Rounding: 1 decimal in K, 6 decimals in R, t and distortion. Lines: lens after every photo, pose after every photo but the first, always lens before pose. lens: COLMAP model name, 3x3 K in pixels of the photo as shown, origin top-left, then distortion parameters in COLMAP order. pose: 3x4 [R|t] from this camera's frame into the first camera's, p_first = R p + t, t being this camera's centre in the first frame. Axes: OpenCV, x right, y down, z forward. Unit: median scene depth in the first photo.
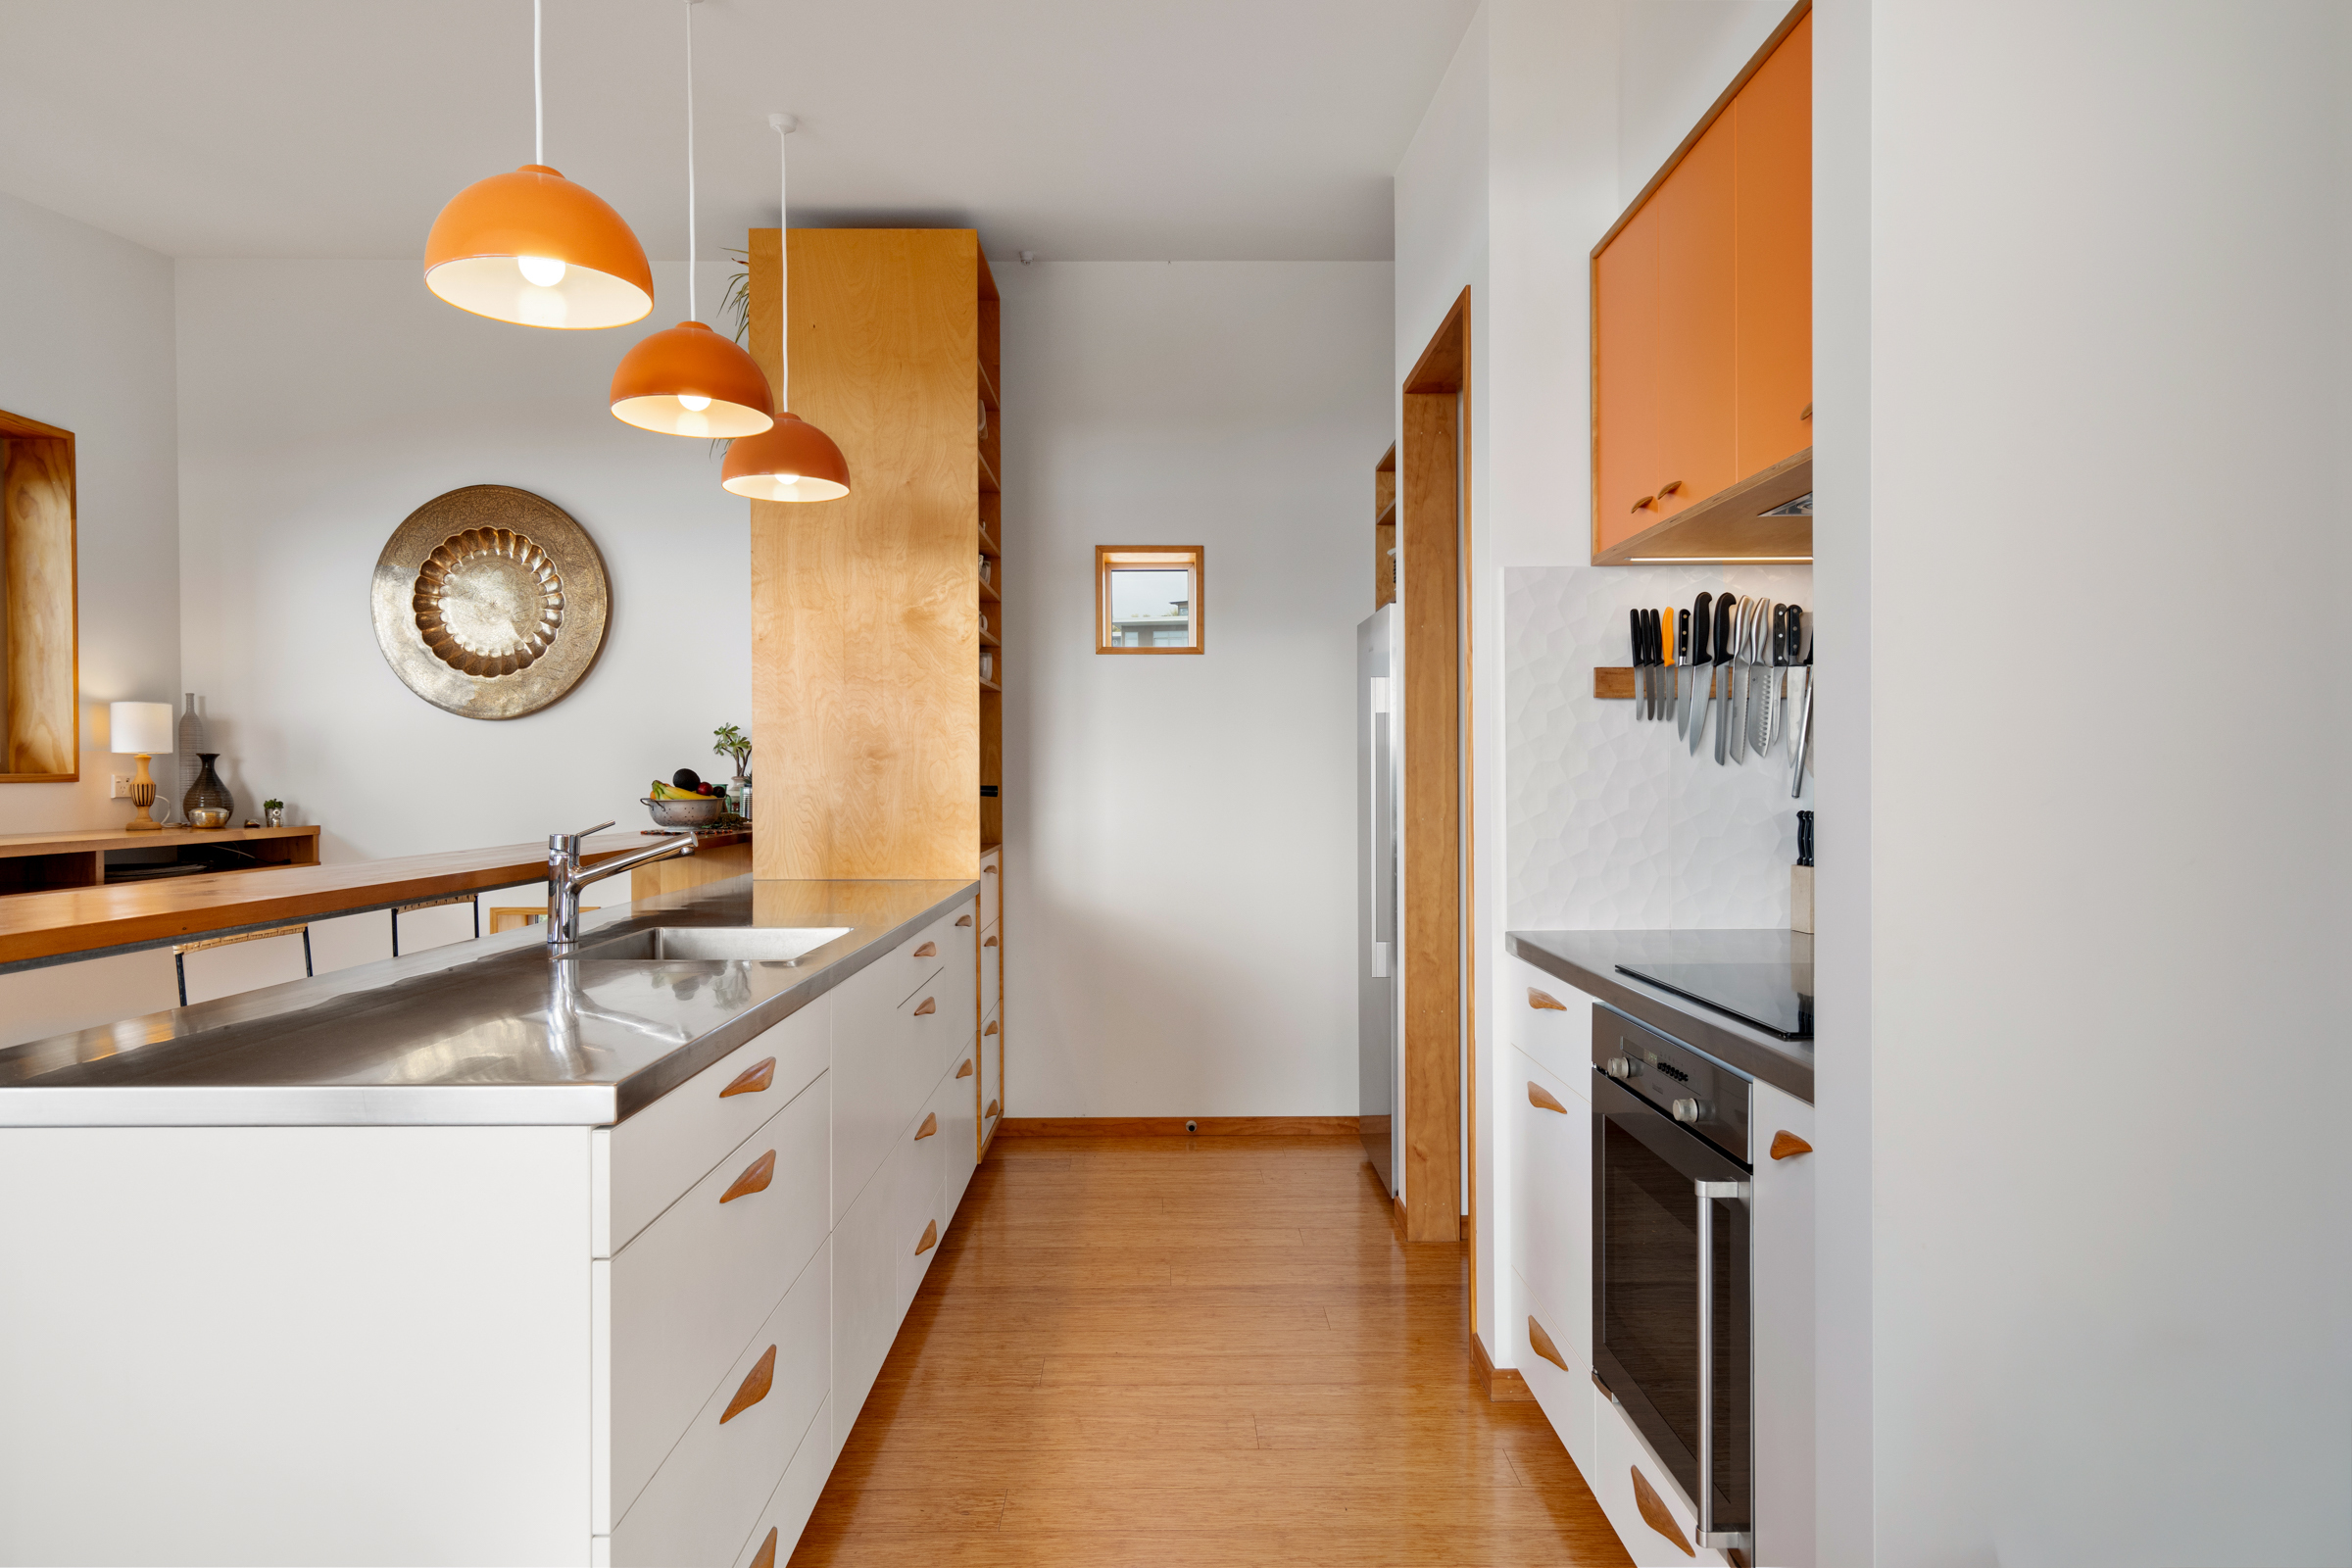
lens RADIAL K [[1429.0, 0, 1175.4], [0, 1429.0, 786.3], [0, 0, 1]] dist [0.000069, -0.000721]
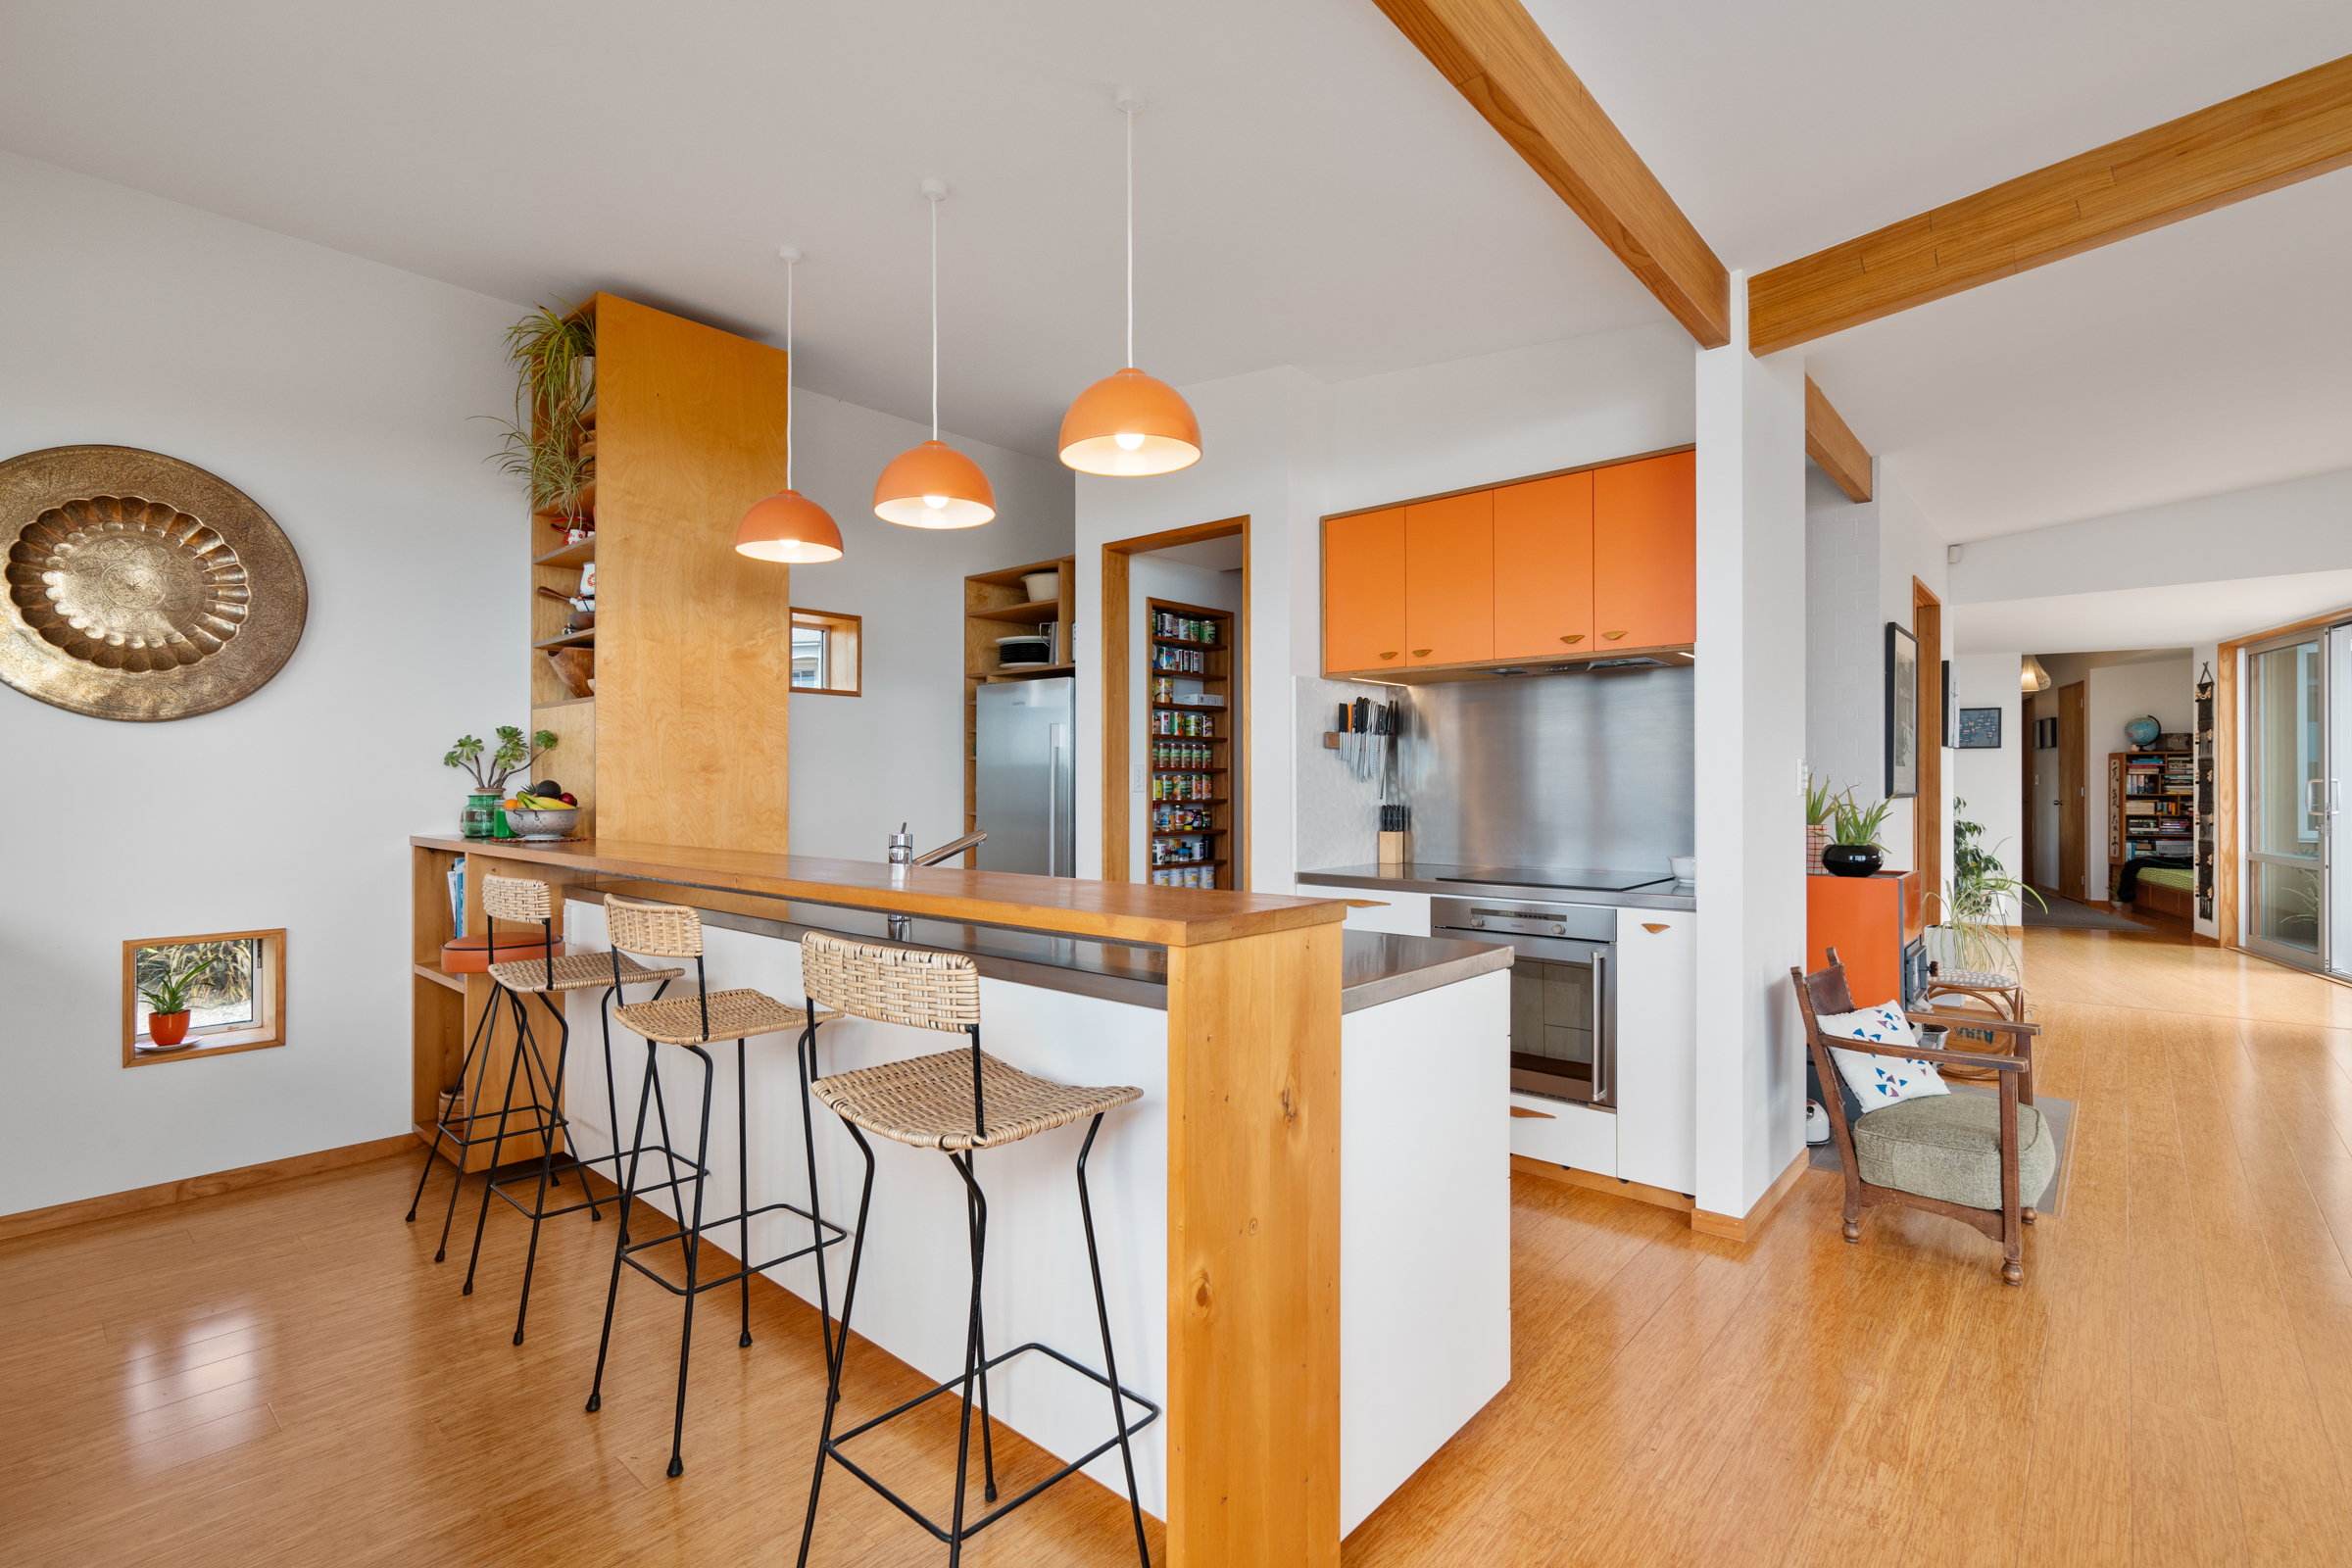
lens RADIAL K [[1078.3, 0, 1175.7], [0, 1078.3, 789.4], [0, 0, 1]] dist [-0.003465, 0.000121]
pose [[0.672379, 0.001477, 0.740206, -0.609386], [0.004942, 0.999967, -0.006484, 0.002141], [-0.740190, 0.008017, 0.672349, 0.115269]]
